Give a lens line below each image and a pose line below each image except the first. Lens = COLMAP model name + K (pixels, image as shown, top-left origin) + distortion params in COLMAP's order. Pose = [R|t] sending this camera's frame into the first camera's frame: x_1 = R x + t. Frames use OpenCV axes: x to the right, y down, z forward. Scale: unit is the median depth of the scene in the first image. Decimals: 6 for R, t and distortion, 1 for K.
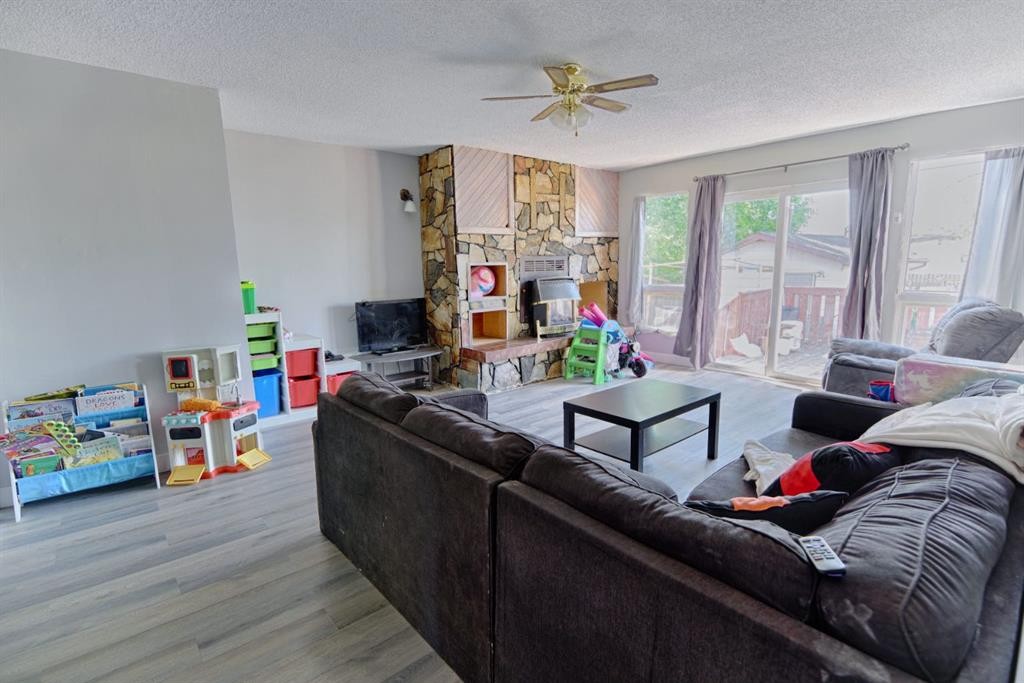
lens RADIAL K [[486.6, 0, 510.3], [0, 486.6, 348.7], [0, 0, 1]] dist [0.009542, -0.015363]
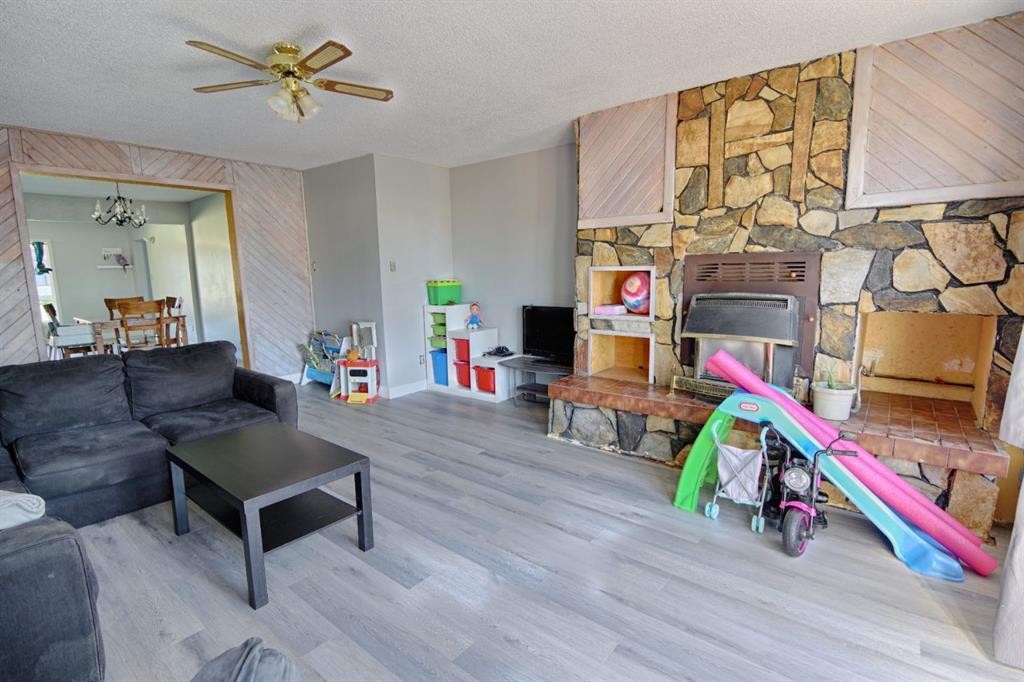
lens RADIAL K [[486.6, 0, 510.3], [0, 486.6, 348.2], [0, 0, 1]] dist [0.009542, -0.015363]
pose [[0.175153, 0.171091, -0.969561, 0.592898], [-0.157964, 0.976911, 0.143851, -0.130012], [0.971787, 0.127960, 0.198135, 0.678689]]
